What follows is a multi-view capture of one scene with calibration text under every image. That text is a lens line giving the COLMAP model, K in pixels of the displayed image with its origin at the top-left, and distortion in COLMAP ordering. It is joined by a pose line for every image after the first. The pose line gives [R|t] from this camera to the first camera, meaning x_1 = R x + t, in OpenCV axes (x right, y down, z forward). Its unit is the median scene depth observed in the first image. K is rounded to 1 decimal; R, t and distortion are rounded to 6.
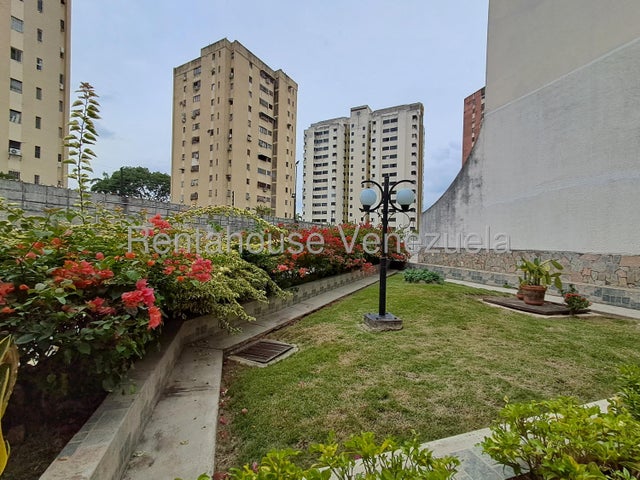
lens RADIAL K [[294.4, 0, 316.4], [0, 294.4, 240.8], [0, 0, 1]] dist [0.010850, -0.000348]
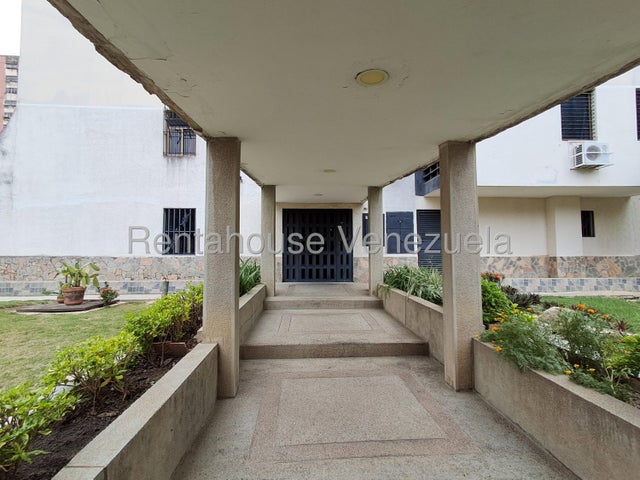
lens RADIAL K [[294.4, 0, 316.4], [0, 294.4, 239.1], [0, 0, 1]] dist [0.010850, -0.000348]
pose [[0.248812, 0.024630, 0.968239, -0.117802], [0.001889, 0.999662, -0.025915, 0.000663], [-0.968550, 0.008277, 0.248681, -0.151968]]
